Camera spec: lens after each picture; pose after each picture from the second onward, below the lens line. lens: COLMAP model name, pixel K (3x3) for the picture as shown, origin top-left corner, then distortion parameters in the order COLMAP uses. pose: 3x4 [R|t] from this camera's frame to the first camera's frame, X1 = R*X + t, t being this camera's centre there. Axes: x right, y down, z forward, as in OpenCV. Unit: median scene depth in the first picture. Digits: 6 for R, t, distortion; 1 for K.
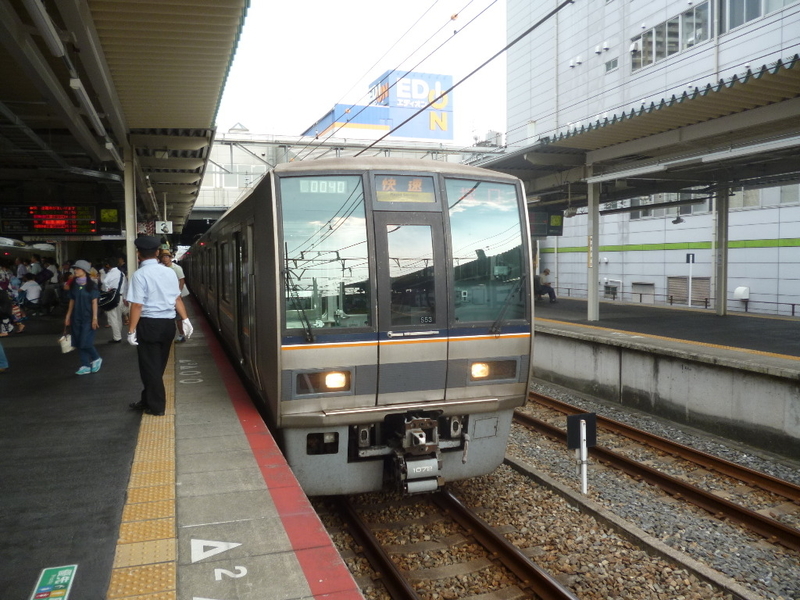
lens RADIAL K [[665.5, 0, 393.6], [0, 665.5, 291.4], [0, 0, 1]] dist [0.001547, -0.011158]
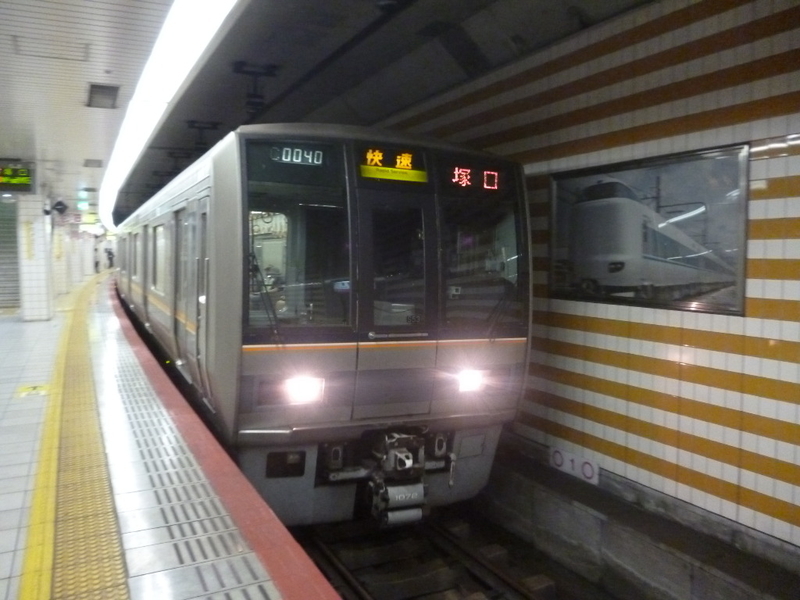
lens RADIAL K [[665.5, 0, 408.3], [0, 665.5, 298.6], [0, 0, 1]] dist [0.001547, -0.011158]
pose [[0.990793, 0.037520, 0.130080, -0.070678], [-0.038320, 0.999259, 0.003648, 0.012909], [-0.129847, -0.008599, 0.991497, 0.158346]]
